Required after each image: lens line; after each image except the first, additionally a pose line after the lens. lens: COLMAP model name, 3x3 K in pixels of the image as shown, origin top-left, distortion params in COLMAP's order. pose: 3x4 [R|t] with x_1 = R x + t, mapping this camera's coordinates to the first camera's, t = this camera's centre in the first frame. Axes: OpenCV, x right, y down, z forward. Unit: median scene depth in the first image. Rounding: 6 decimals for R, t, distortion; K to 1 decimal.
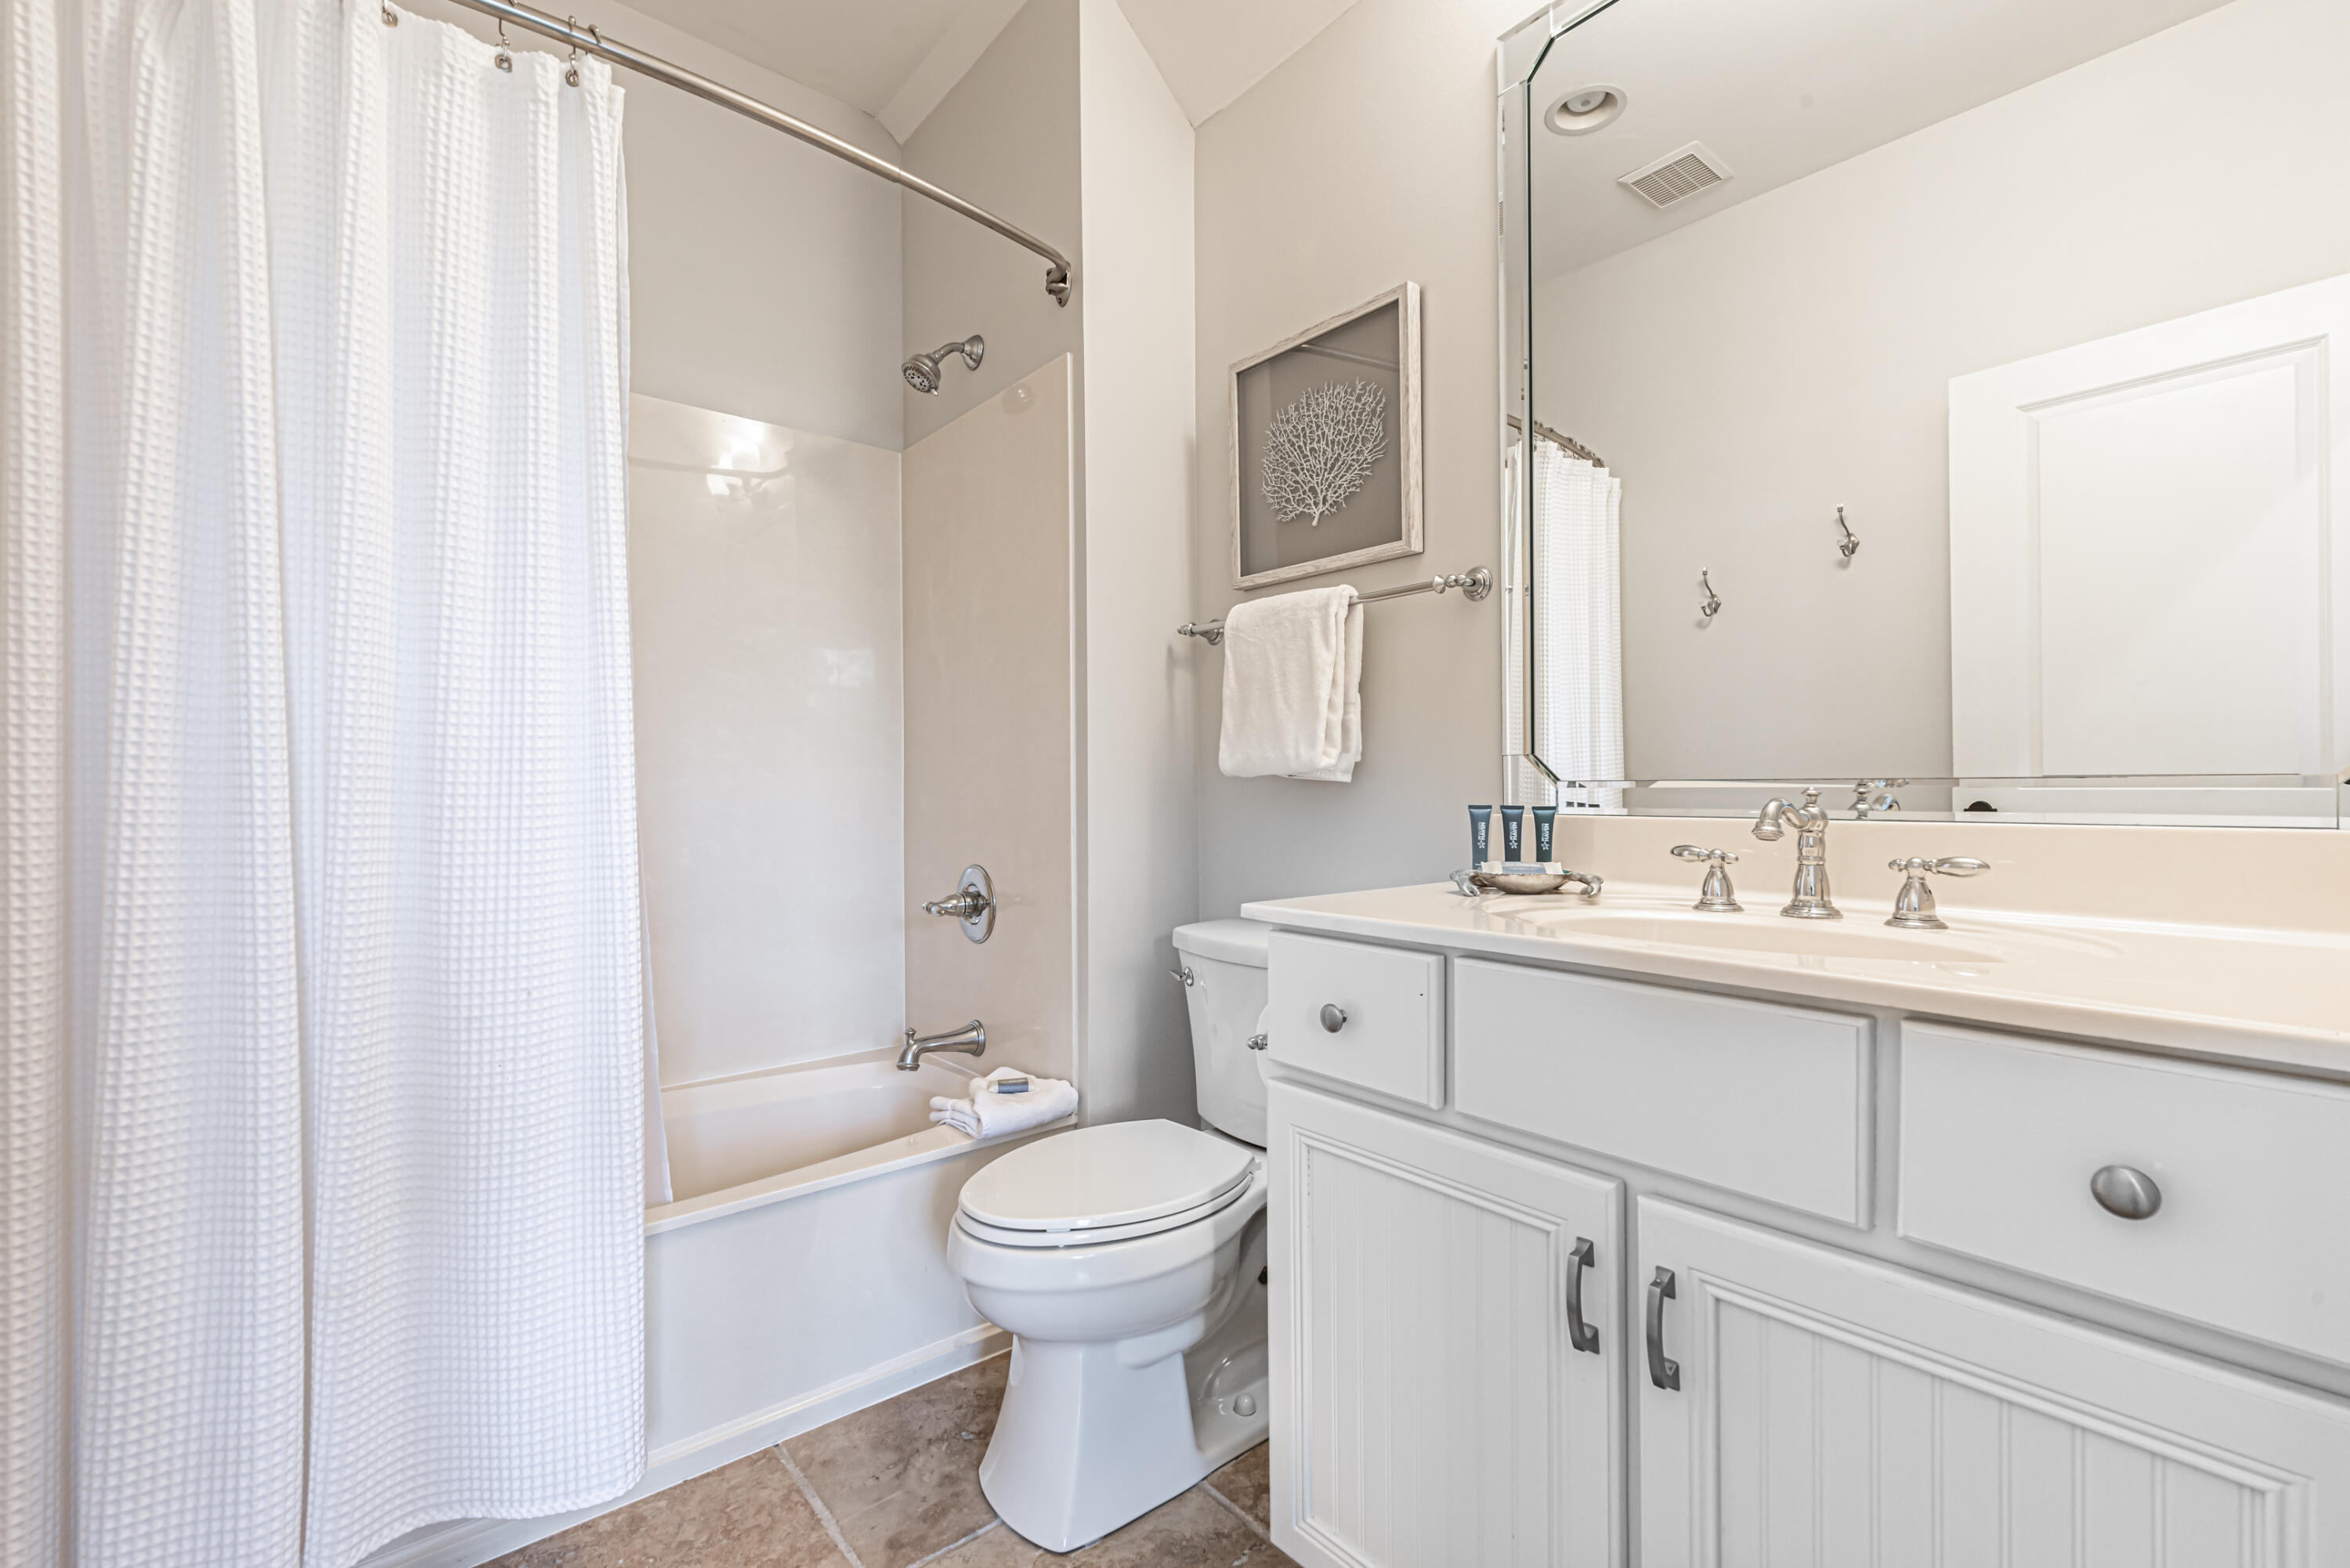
lens RADIAL K [[1017.1, 0, 1175.0], [0, 1017.1, 784.0], [0, 0, 1]] dist [0.000681, 0.000590]
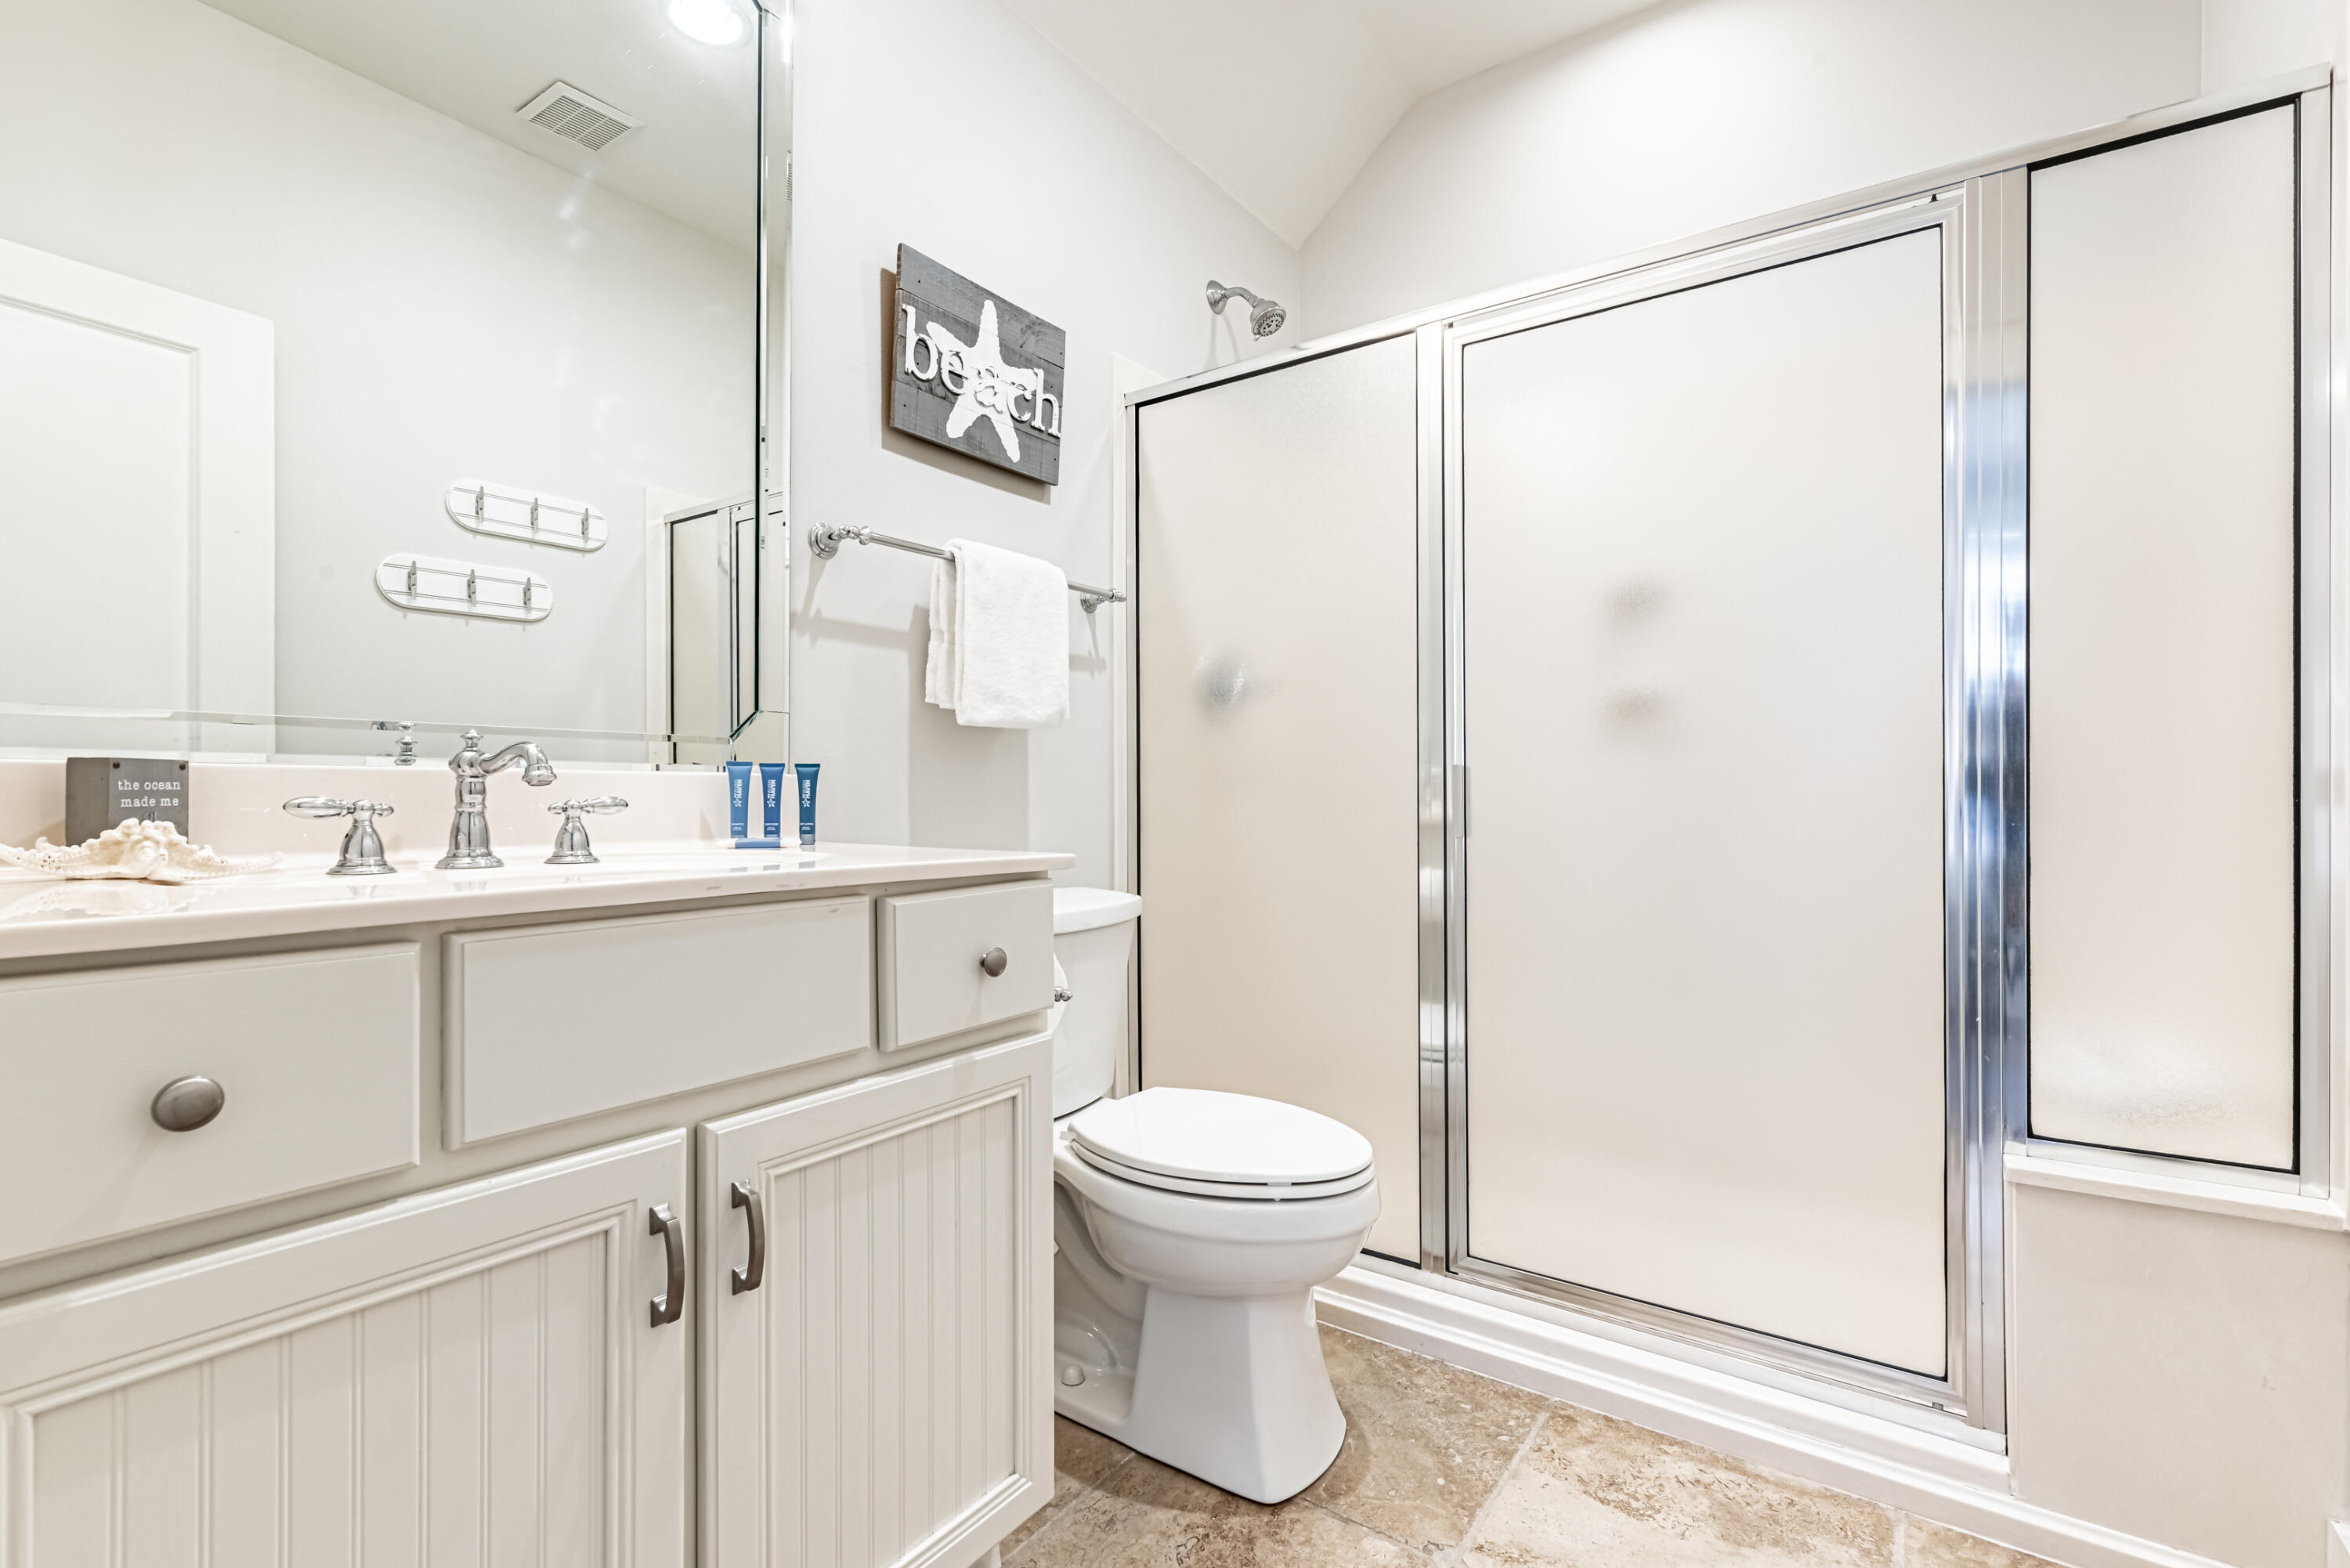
lens RADIAL K [[1017.1, 0, 1175.0], [0, 1017.1, 784.0], [0, 0, 1]] dist [0.000681, 0.000590]
pose [[-0.242500, -0.024660, 0.969838, -0.731478], [-0.044762, 0.998897, 0.014207, 0.009674], [-0.969118, -0.039967, -0.243336, 0.847197]]
